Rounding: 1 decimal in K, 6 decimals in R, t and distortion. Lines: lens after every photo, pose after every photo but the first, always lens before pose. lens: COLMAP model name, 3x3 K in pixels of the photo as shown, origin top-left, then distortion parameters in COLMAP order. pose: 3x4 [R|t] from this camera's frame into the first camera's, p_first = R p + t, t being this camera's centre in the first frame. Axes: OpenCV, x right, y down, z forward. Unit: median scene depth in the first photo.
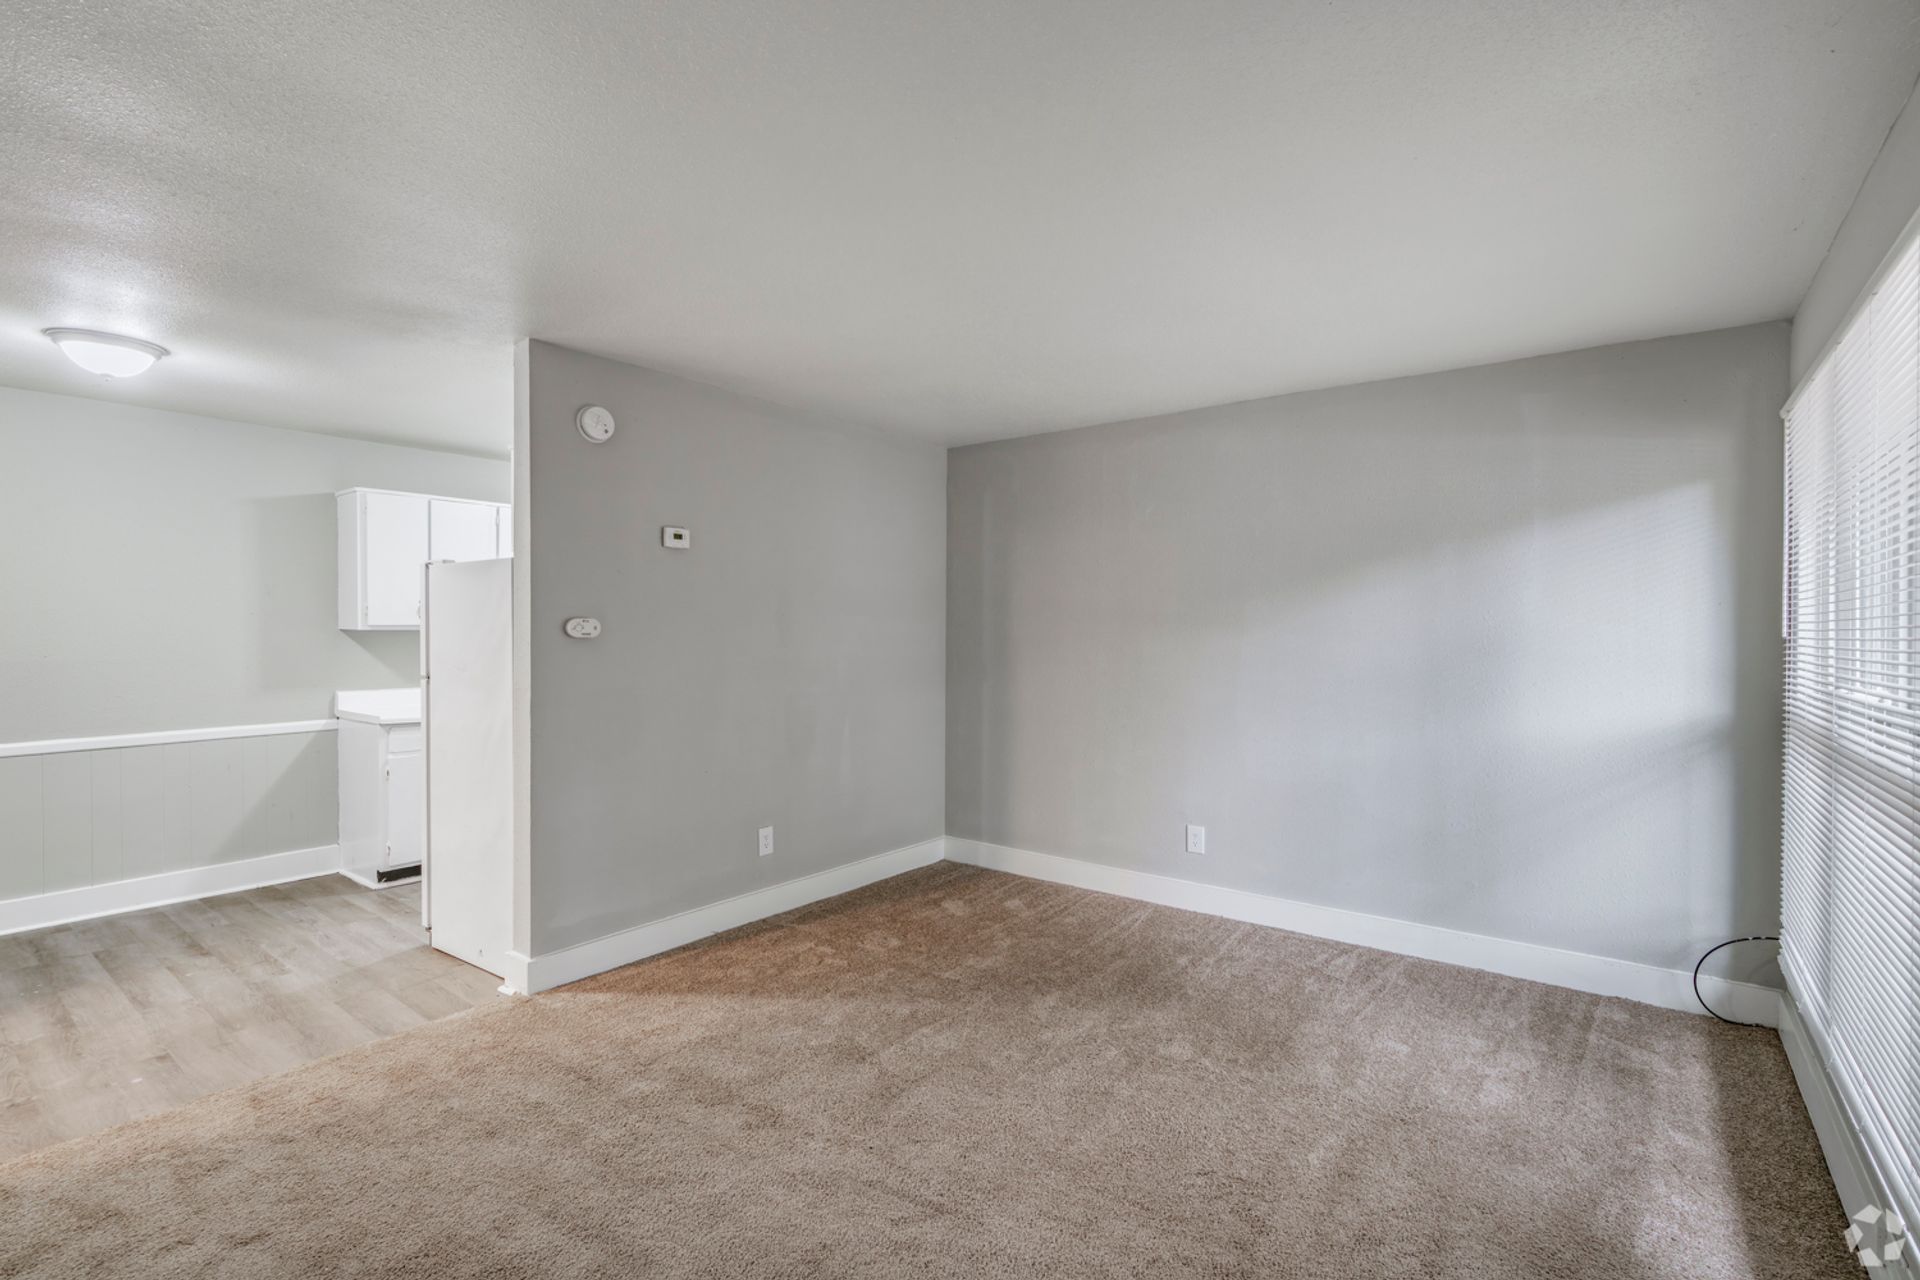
lens RADIAL K [[875.8, 0, 946.9], [0, 875.8, 639.8], [0, 0, 1]] dist [-0.000339, 0.000129]
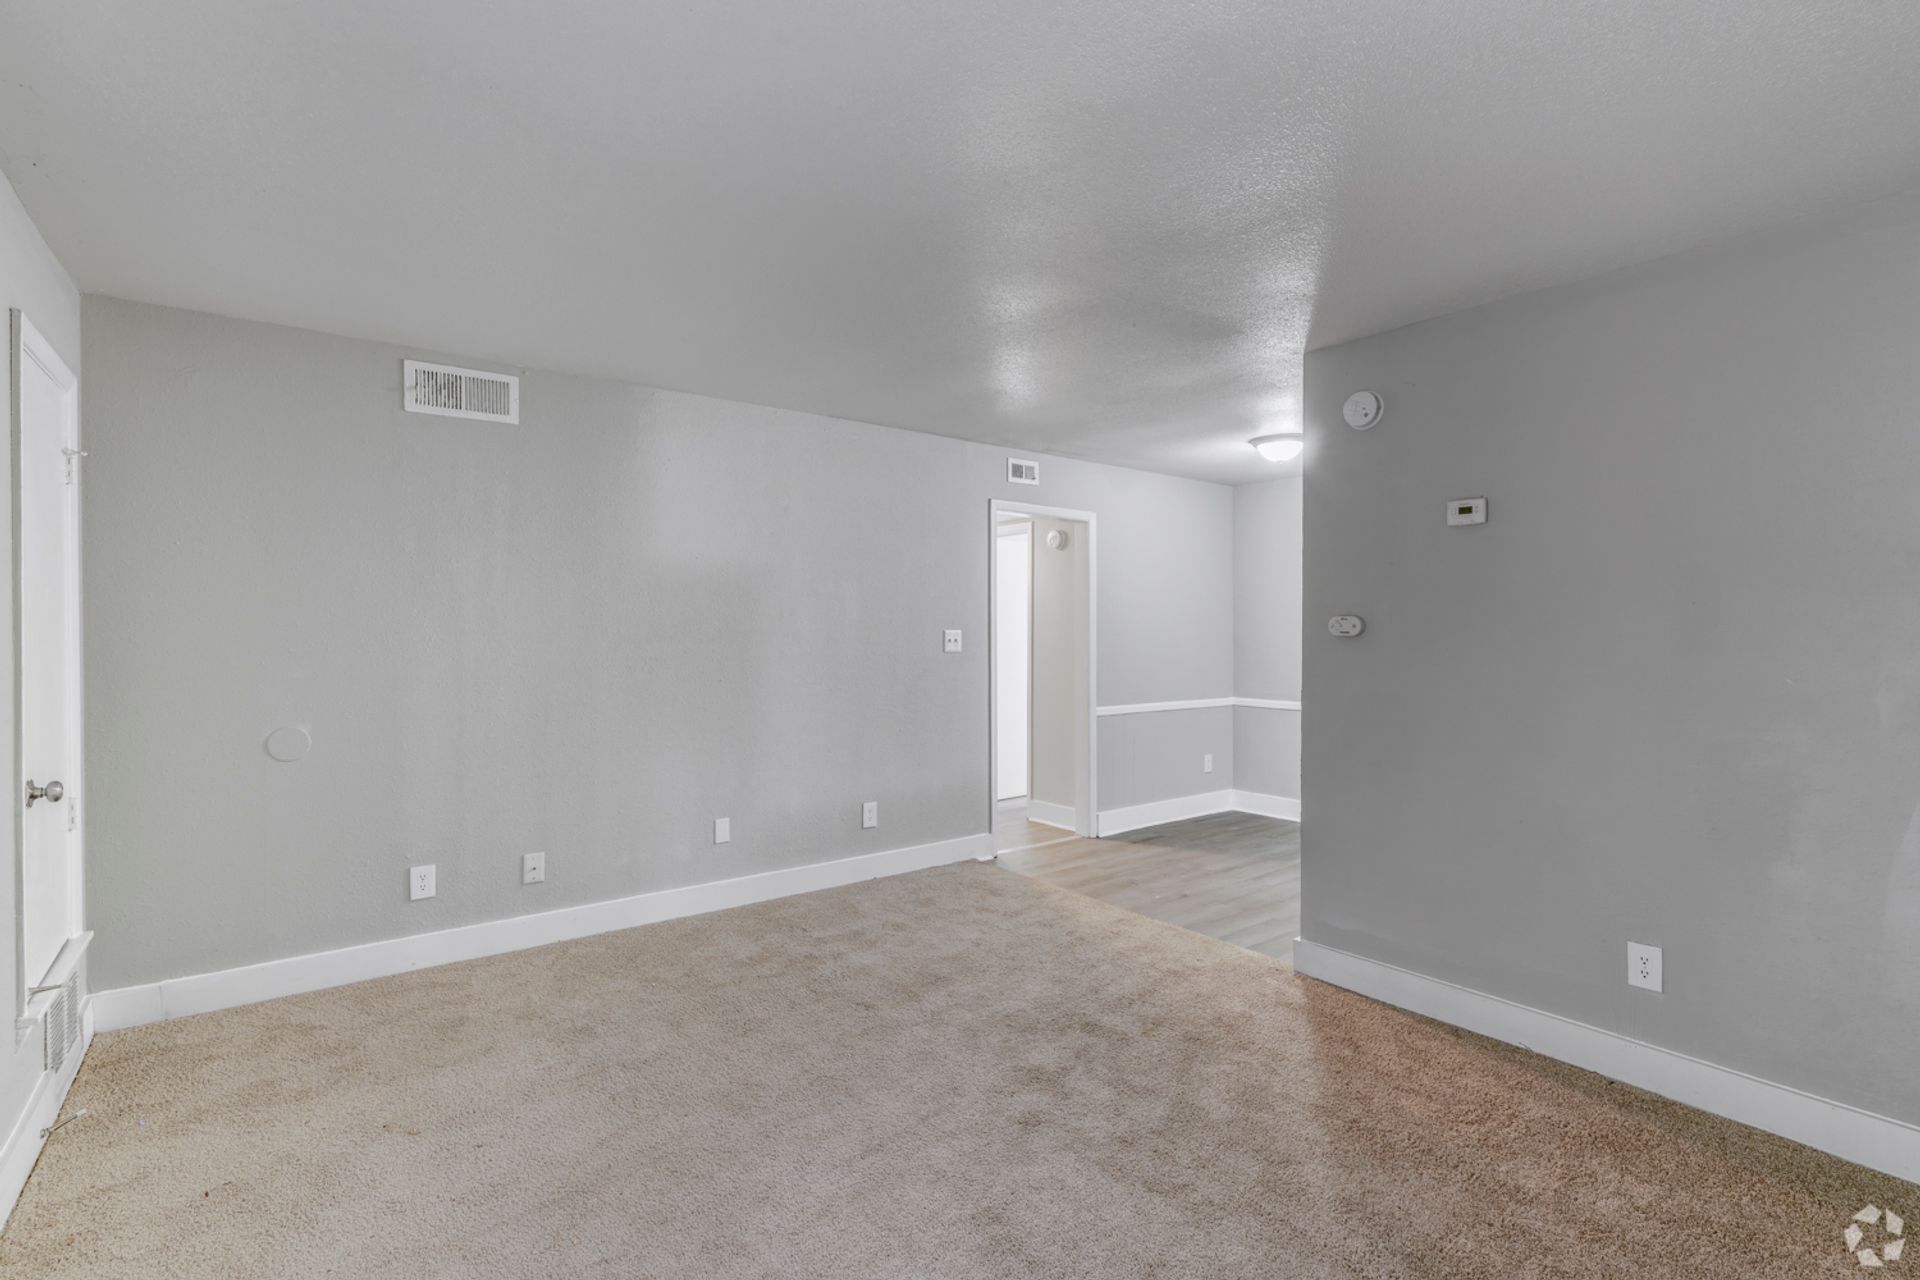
lens RADIAL K [[875.8, 0, 948.2], [0, 875.8, 630.0], [0, 0, 1]] dist [-0.000339, 0.000129]
pose [[-0.247512, 0.004691, -0.968874, 0.654145], [-0.010315, 0.999919, 0.007477, -0.012282], [0.968830, 0.011844, -0.247443, 0.843230]]
